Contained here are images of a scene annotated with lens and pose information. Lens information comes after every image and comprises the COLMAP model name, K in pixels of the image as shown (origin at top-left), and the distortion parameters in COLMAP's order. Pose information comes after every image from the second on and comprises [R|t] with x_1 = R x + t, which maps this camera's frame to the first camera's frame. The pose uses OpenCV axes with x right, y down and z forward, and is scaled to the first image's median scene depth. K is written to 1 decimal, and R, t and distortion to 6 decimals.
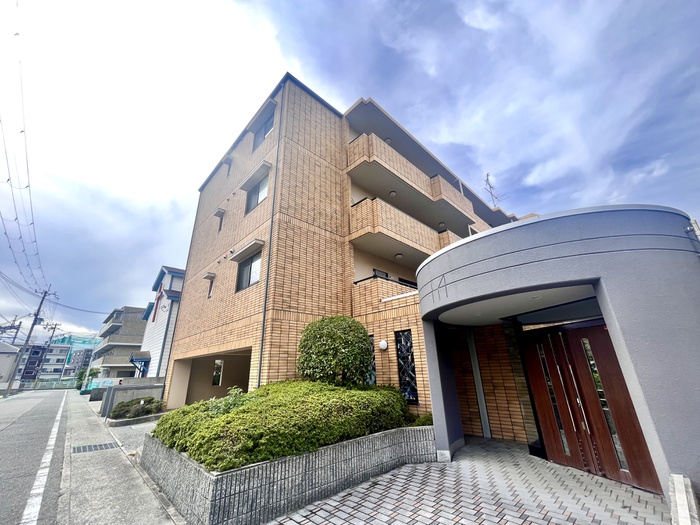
lens RADIAL K [[280.6, 0, 352.0], [0, 280.6, 263.6], [0, 0, 1]] dist [-0.008965, -0.000254]
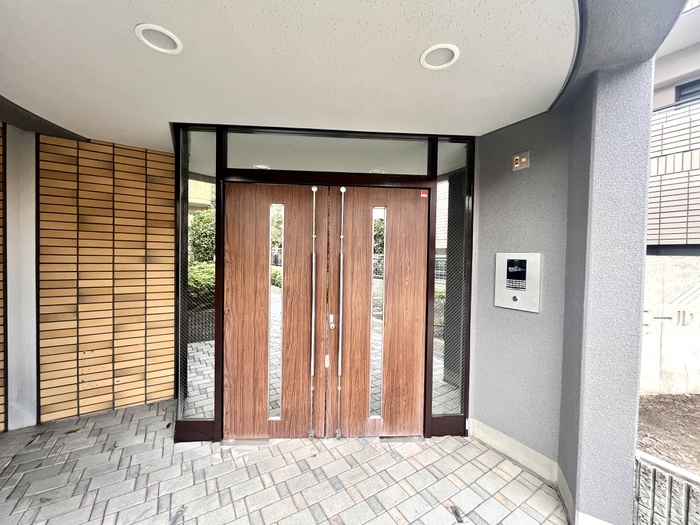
lens RADIAL K [[283.7, 0, 350.0], [0, 283.7, 261.0], [0, 0, 1]] dist [-0.003805, 0.000146]
pose [[0.194860, 0.012766, 0.980748, 0.218167], [-0.372651, 0.925899, 0.061989, 0.253392], [-0.907282, -0.377556, 0.185178, 0.662754]]
